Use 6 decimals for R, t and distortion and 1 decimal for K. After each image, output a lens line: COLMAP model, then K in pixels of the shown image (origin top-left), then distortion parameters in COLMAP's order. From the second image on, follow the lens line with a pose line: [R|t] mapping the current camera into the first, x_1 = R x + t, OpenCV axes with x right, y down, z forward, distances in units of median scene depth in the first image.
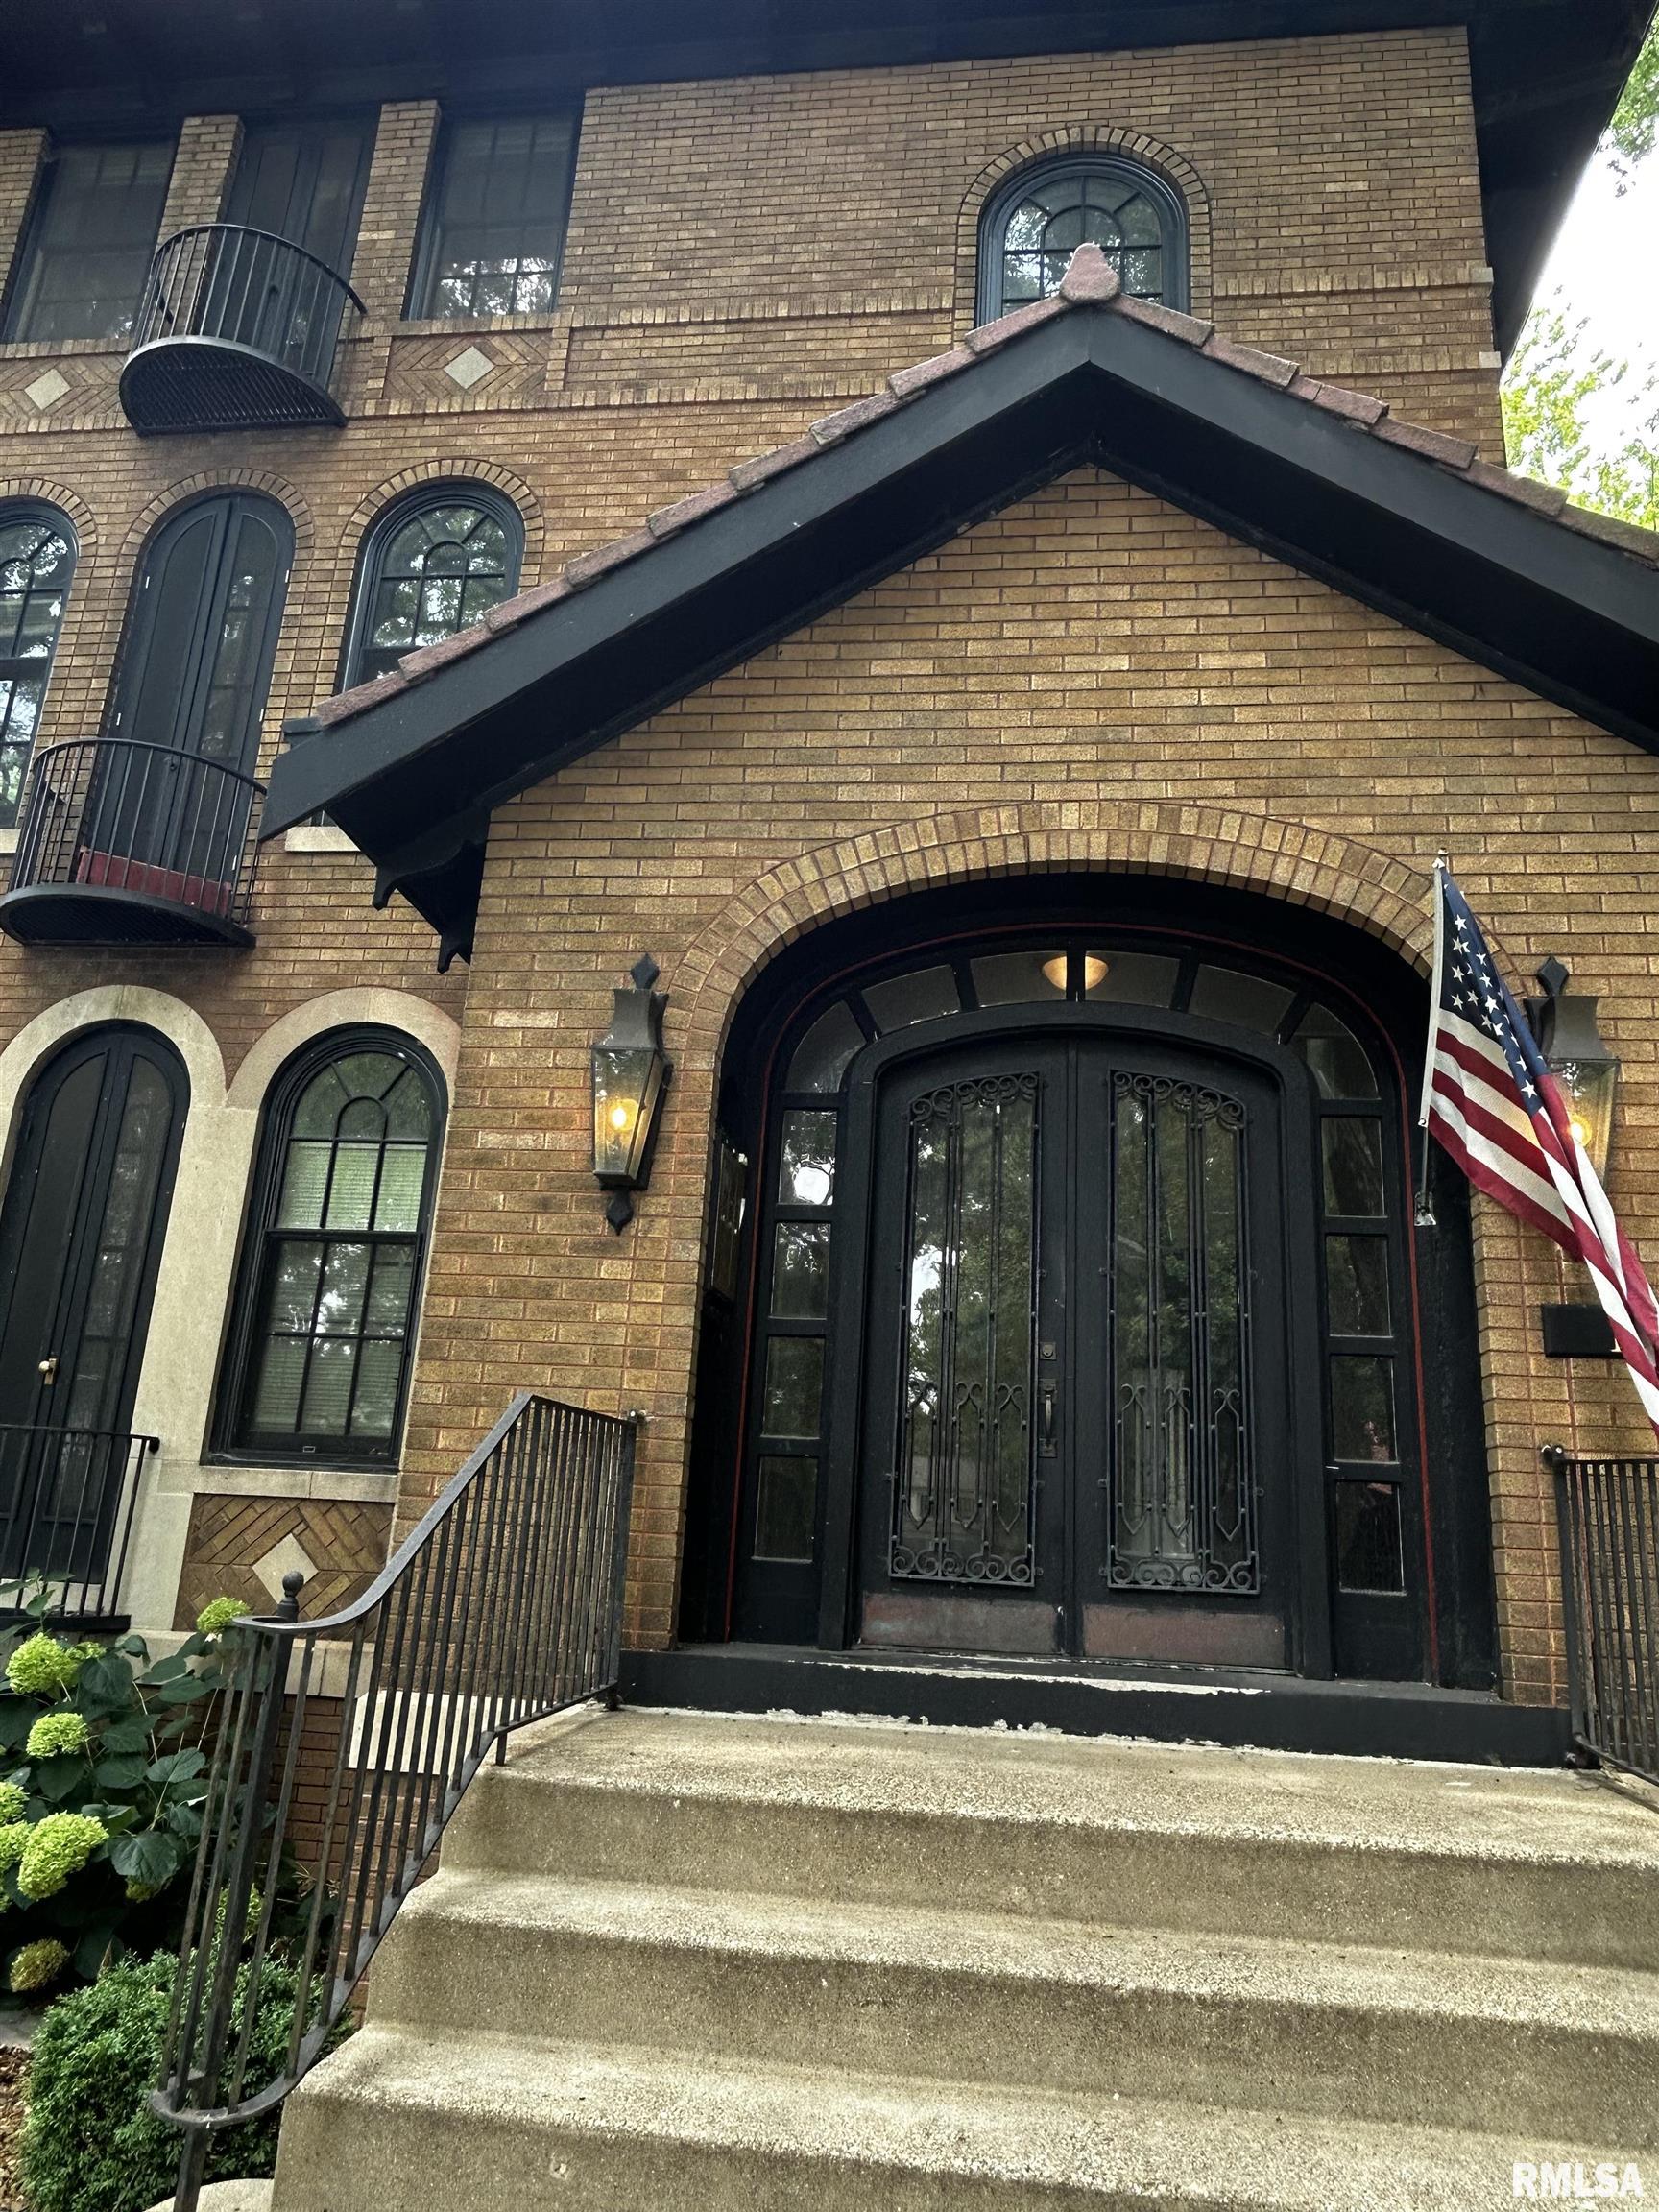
lens RADIAL K [[1469.6, 0, 829.5], [0, 1469.6, 1106.0], [0, 0, 1]] dist [-0.000406, 0.000888]
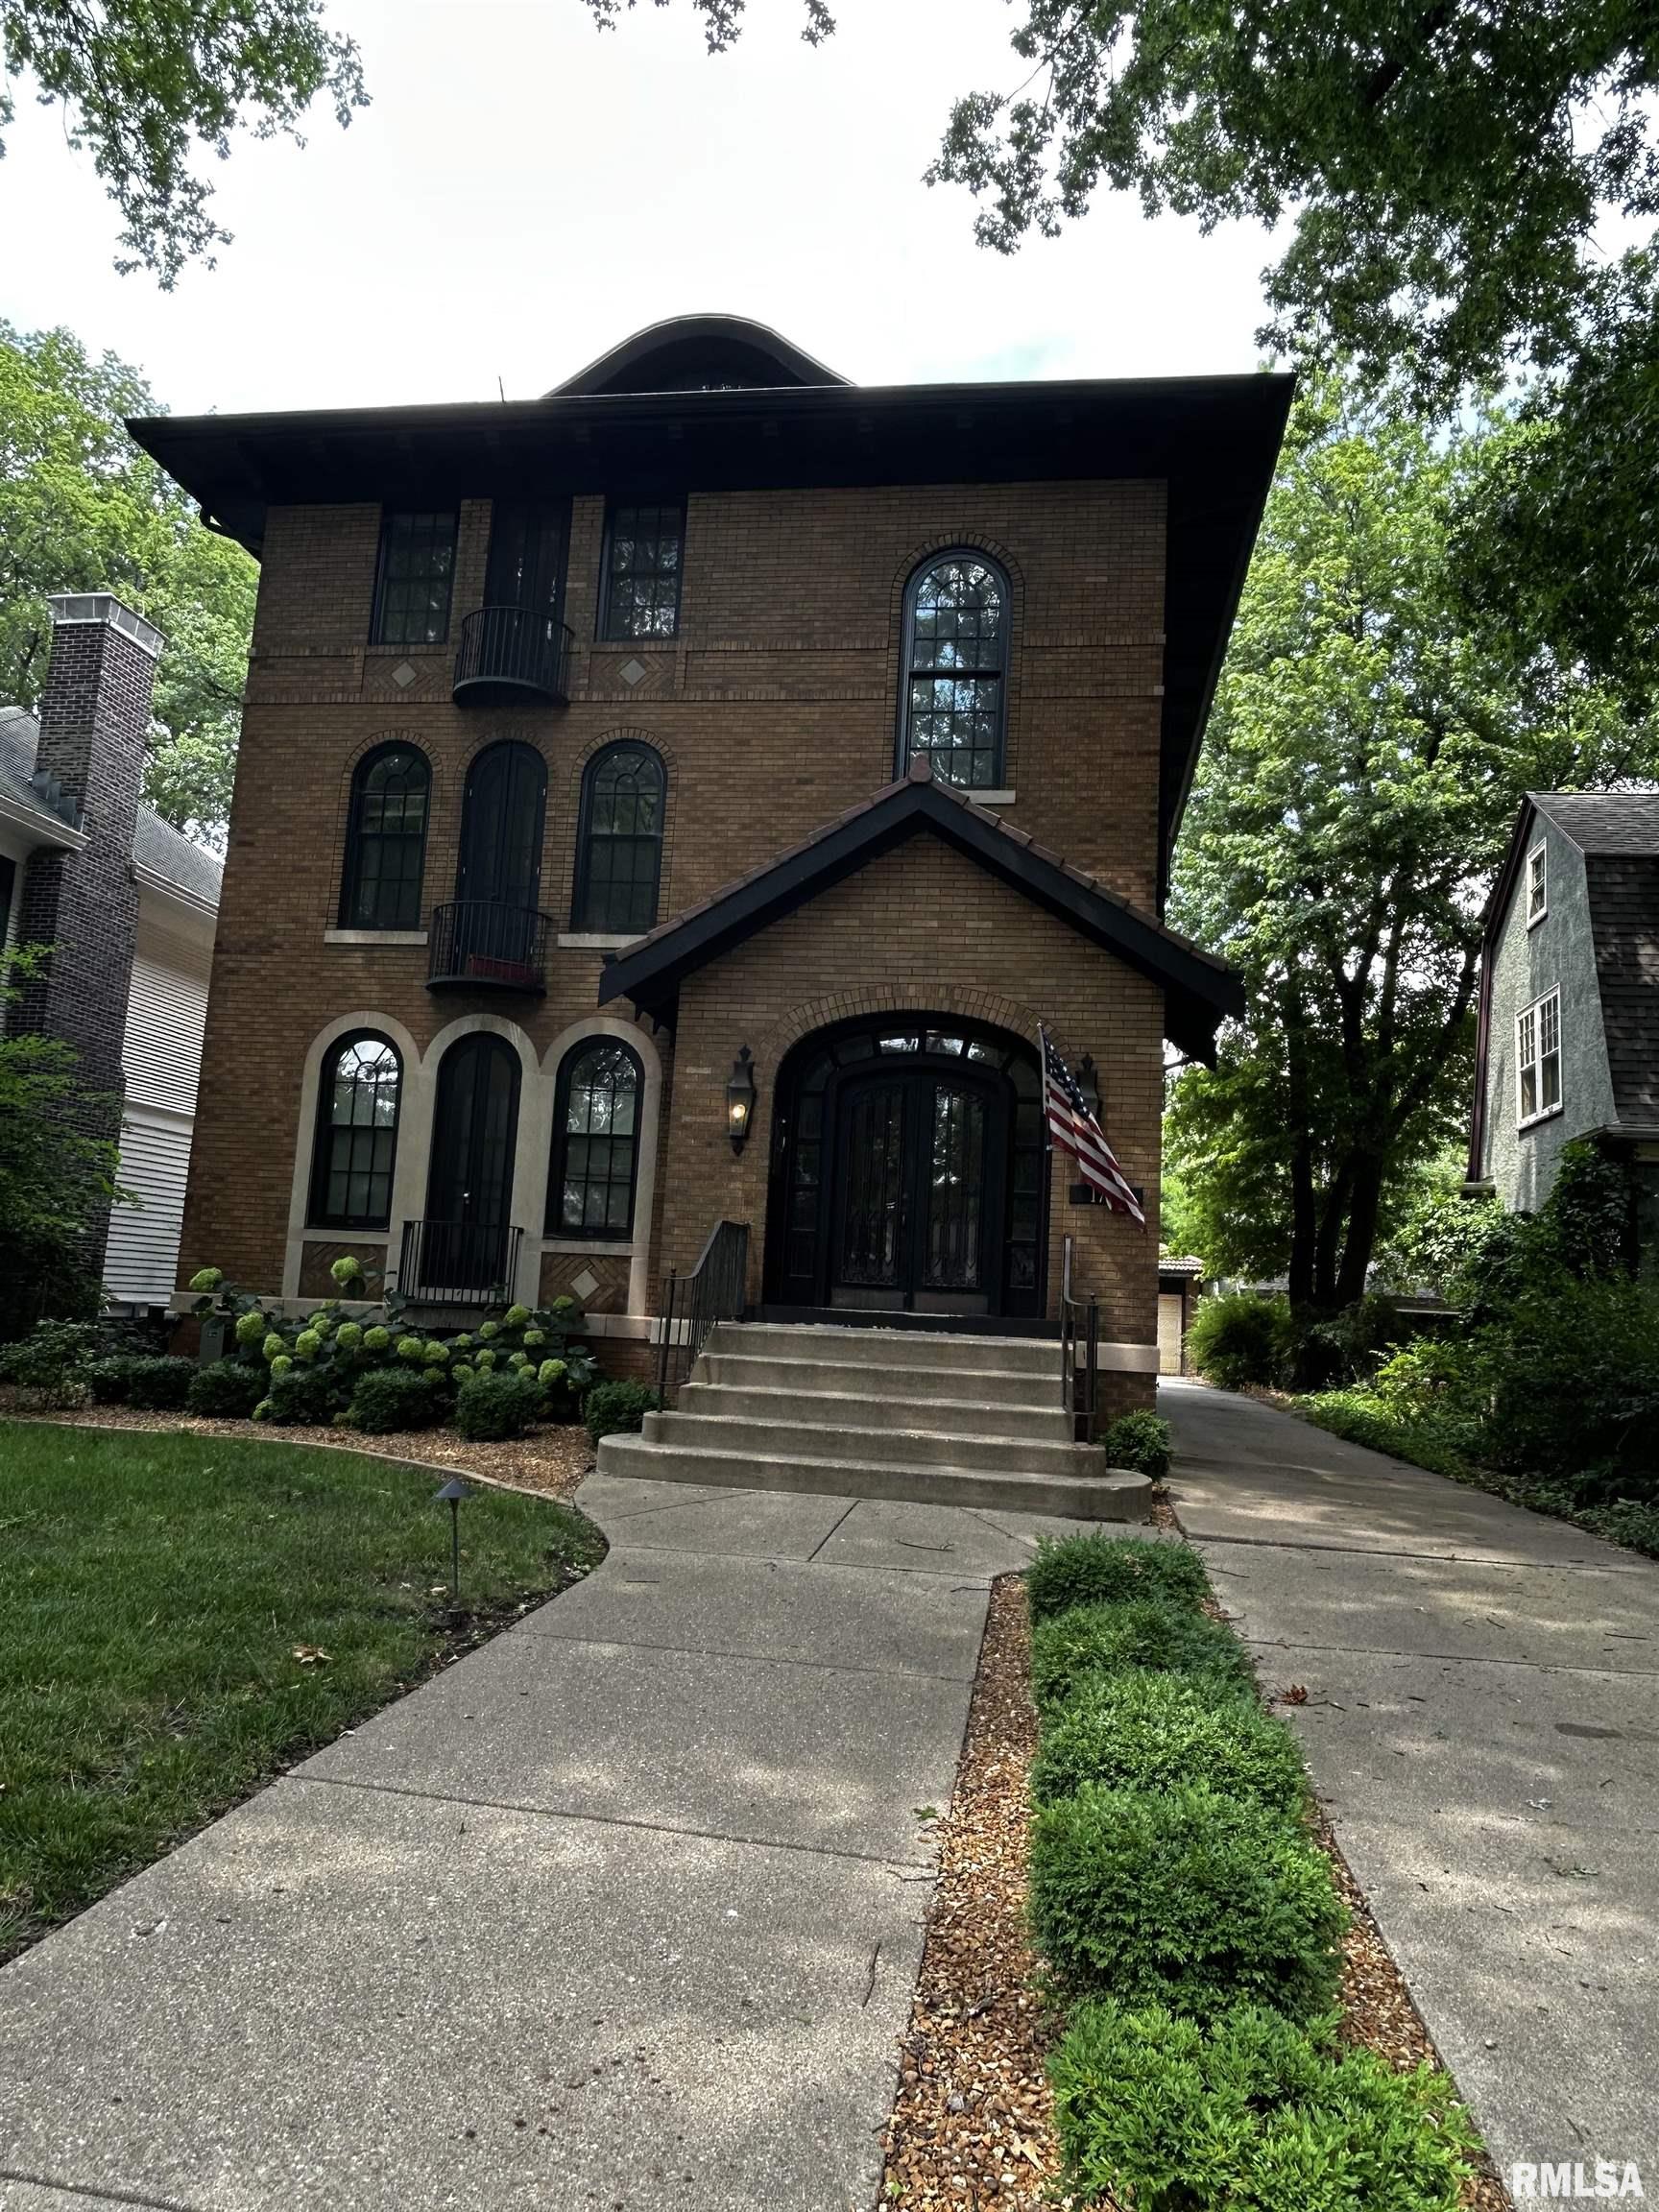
lens RADIAL K [[1469.6, 0, 829.5], [0, 1469.6, 1106.0], [0, 0, 1]] dist [-0.000406, 0.000888]
pose [[0.999715, -0.003165, -0.023659, 0.079547], [0.006749, 0.988207, 0.152977, -0.380513], [0.022896, -0.153093, 0.987947, -1.500305]]
